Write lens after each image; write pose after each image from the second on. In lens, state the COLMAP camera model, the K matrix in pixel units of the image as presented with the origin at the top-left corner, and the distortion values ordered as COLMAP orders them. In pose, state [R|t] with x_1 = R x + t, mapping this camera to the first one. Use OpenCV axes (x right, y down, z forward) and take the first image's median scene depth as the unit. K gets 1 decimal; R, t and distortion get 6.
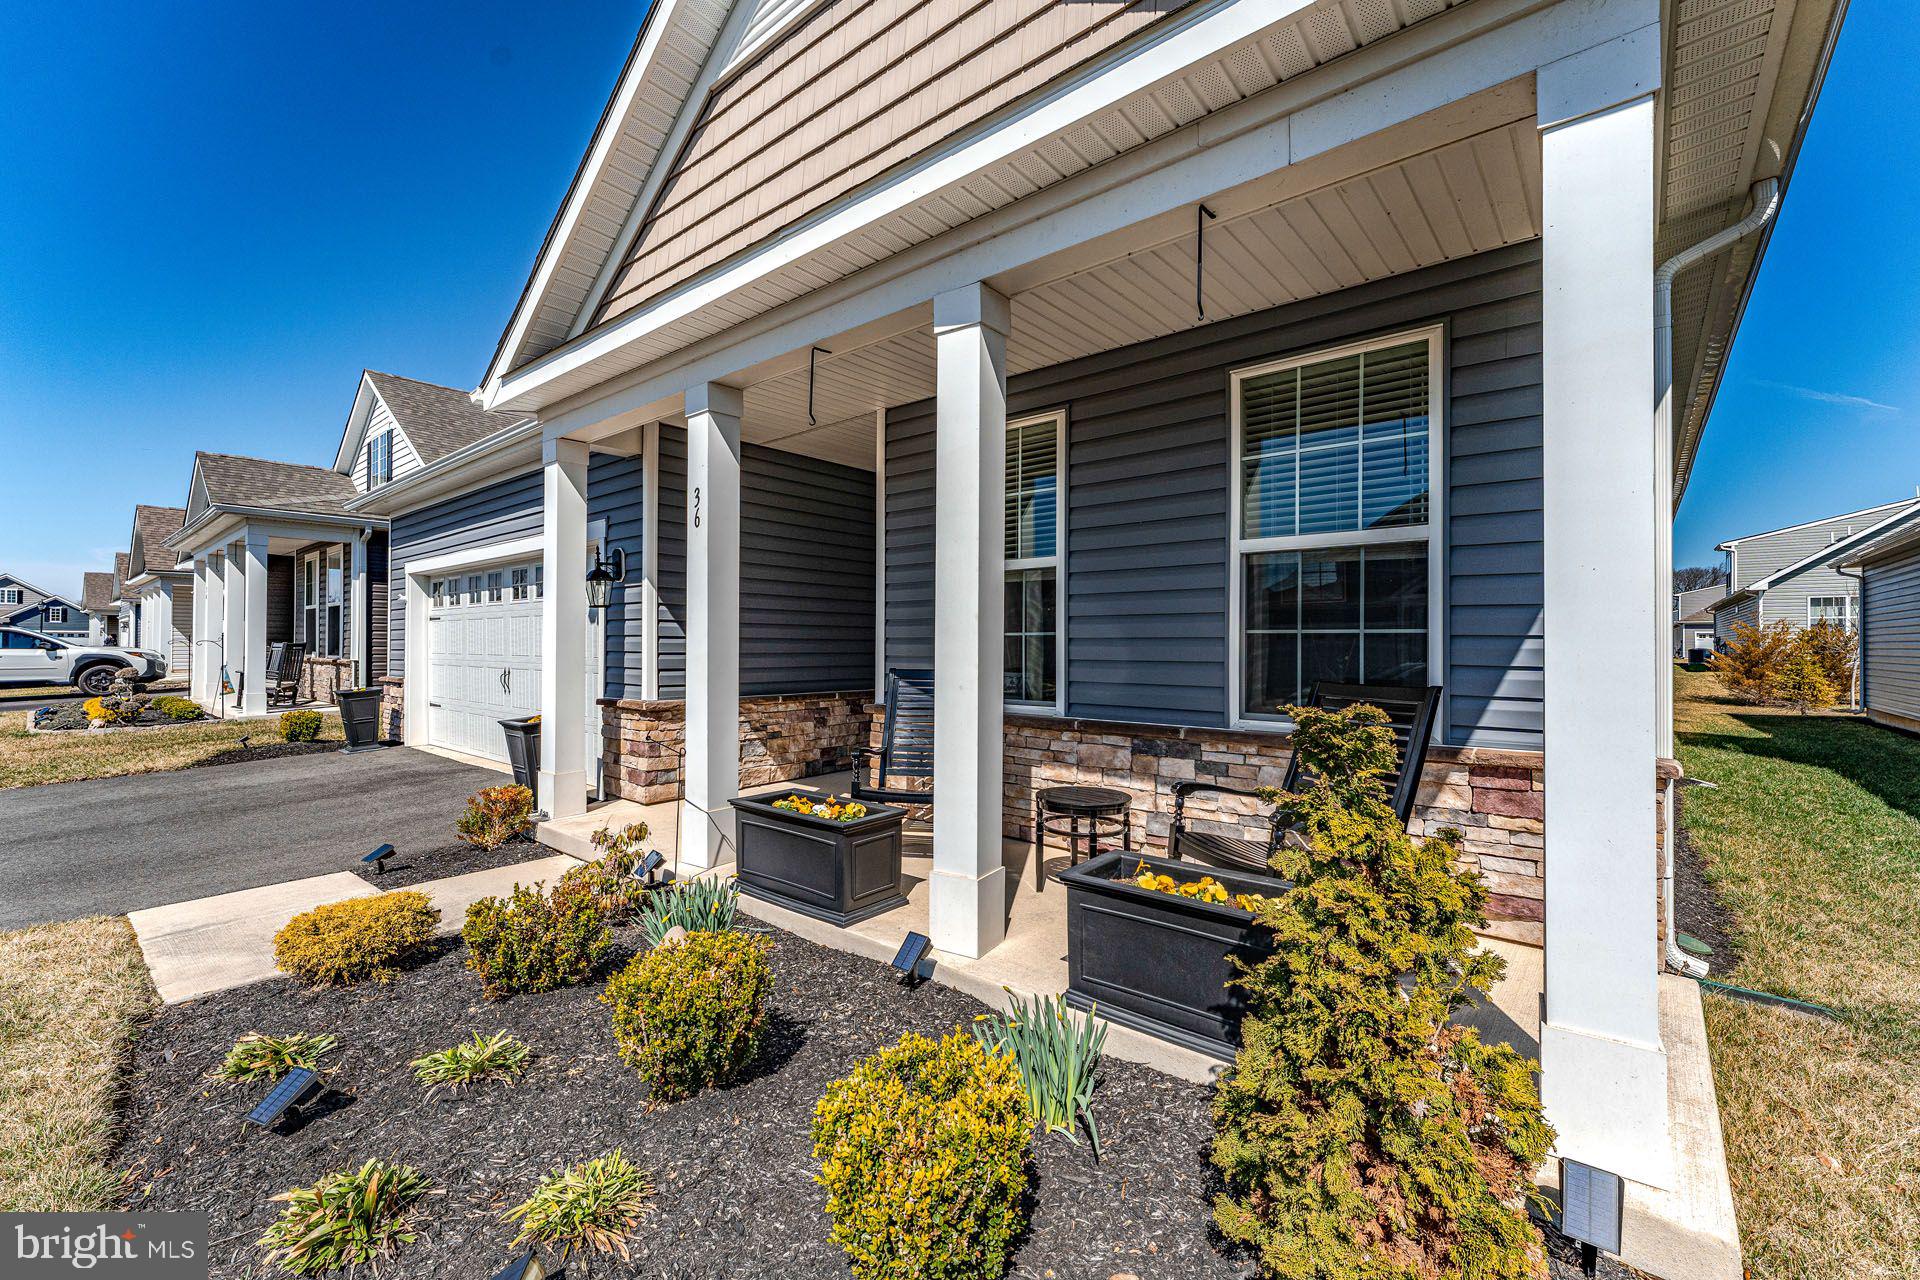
lens RADIAL K [[783.1, 0, 942.7], [0, 783.1, 644.5], [0, 0, 1]] dist [-0.001591, -0.000542]
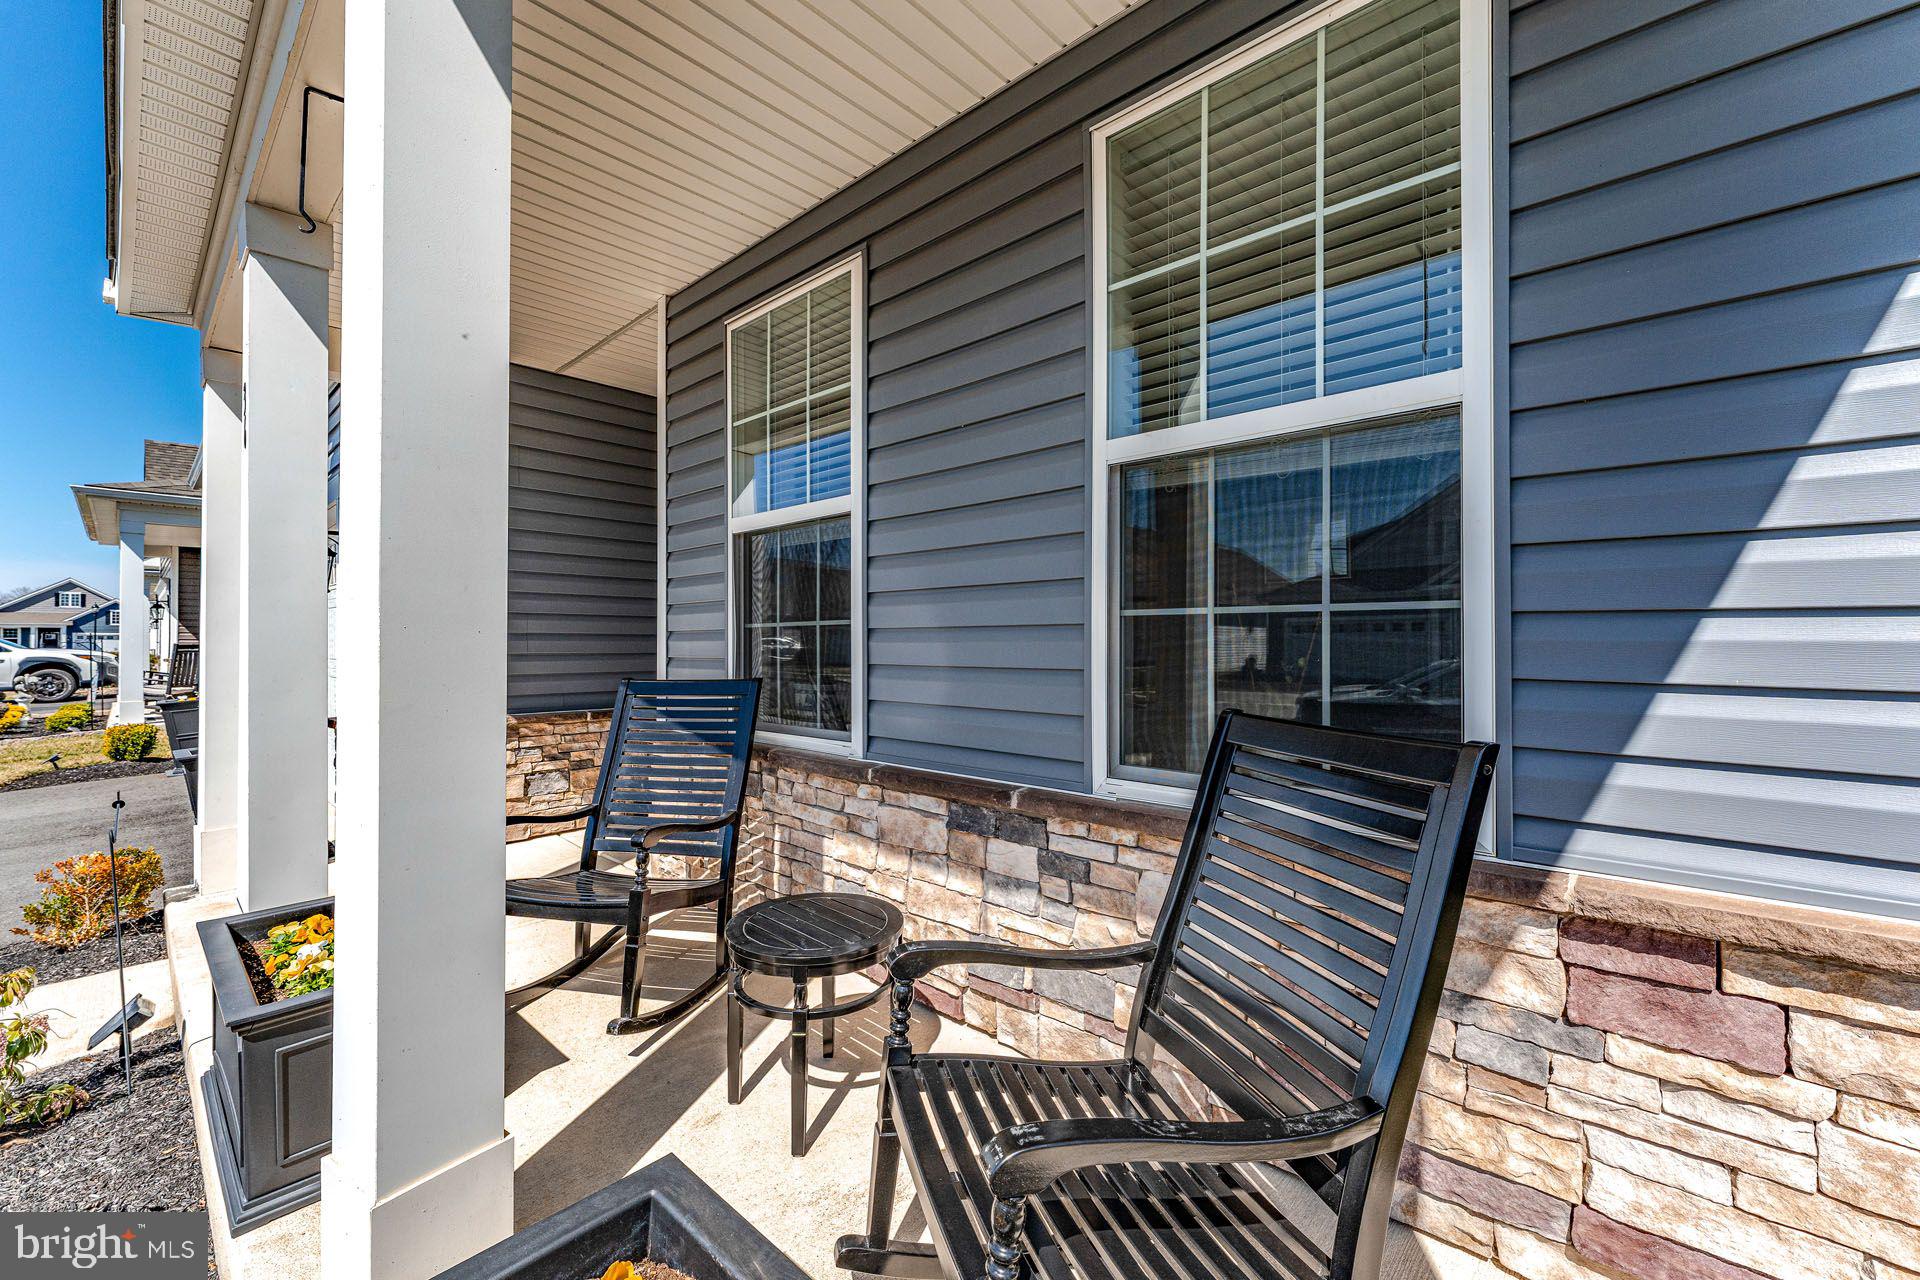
lens RADIAL K [[783.1, 0, 968.3], [0, 783.1, 642.0], [0, 0, 1]] dist [-0.001591, -0.000542]
pose [[0.999641, -0.008159, -0.025522, 0.286184], [0.008236, 0.999962, 0.002915, 0.000872], [0.025497, -0.003124, 0.999670, 0.447328]]
